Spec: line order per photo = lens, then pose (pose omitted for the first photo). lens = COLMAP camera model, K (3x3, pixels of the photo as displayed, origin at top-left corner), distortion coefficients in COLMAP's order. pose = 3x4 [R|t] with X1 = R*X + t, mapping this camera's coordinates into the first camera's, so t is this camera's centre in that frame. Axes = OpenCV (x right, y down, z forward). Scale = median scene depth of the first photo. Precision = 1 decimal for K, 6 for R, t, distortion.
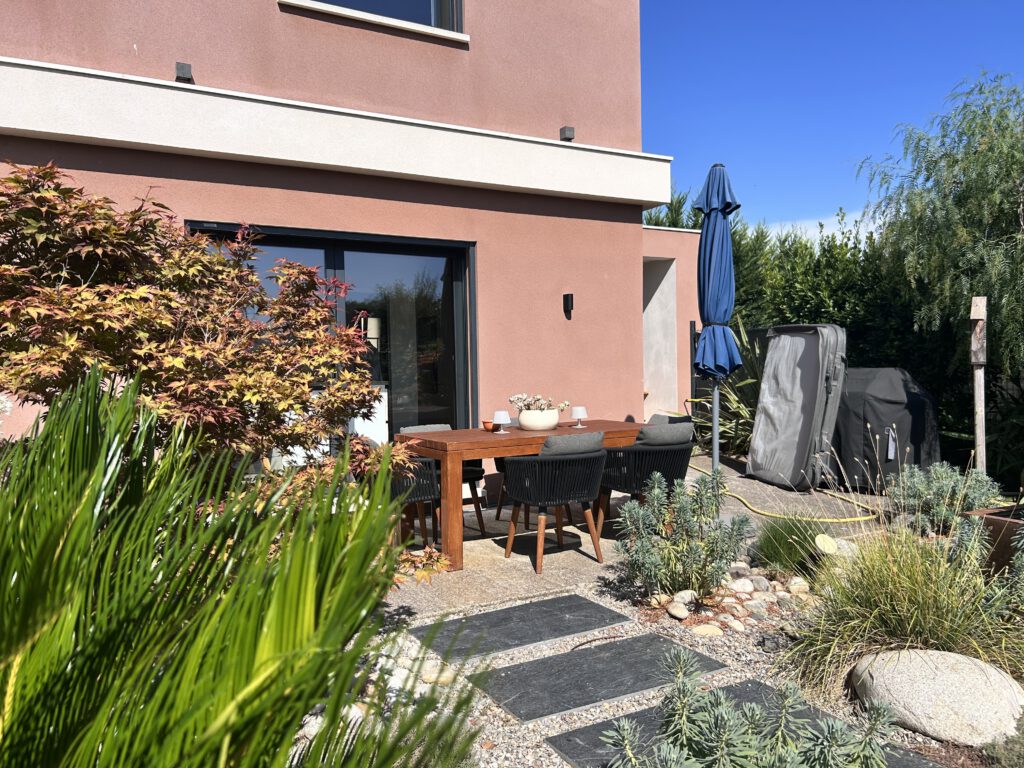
lens RADIAL K [[772.5, 0, 512.0], [0, 772.5, 381.9], [0, 0, 1]] dist [0.041754, -0.052656]
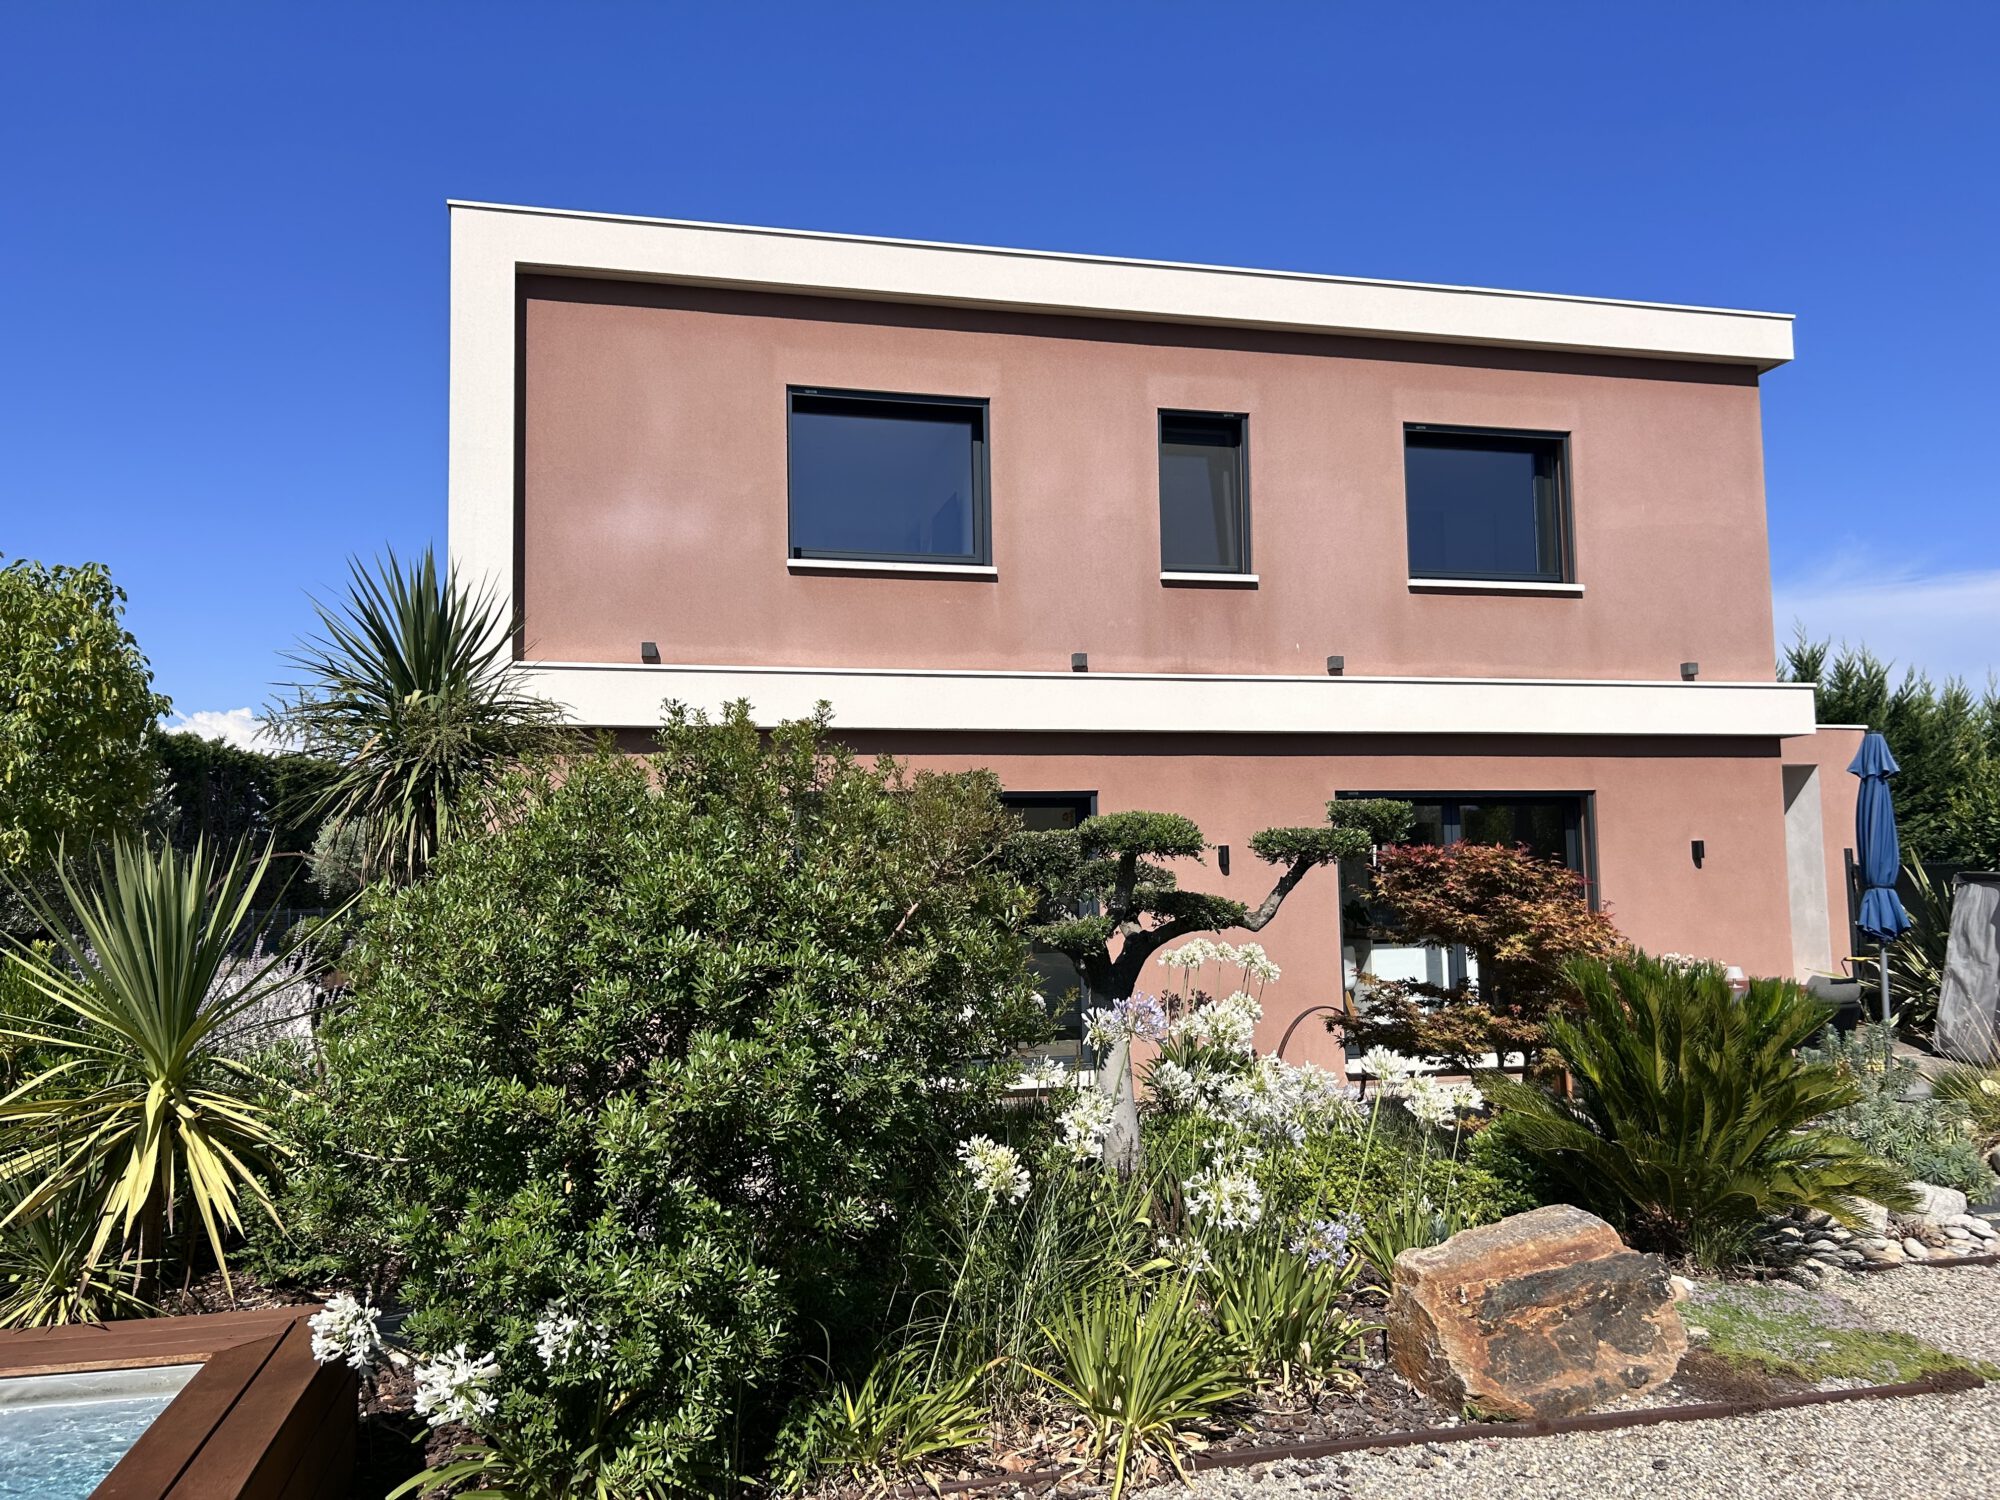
lens RADIAL K [[1508.8, 0, 1000.0], [0, 1508.8, 745.8], [0, 0, 1]] dist [0.041754, -0.052656]
pose [[0.962447, -0.021037, -0.270652, -0.230826], [-0.007475, 0.994561, -0.103885, -0.032217], [0.271366, 0.102006, 0.957056, -0.944998]]
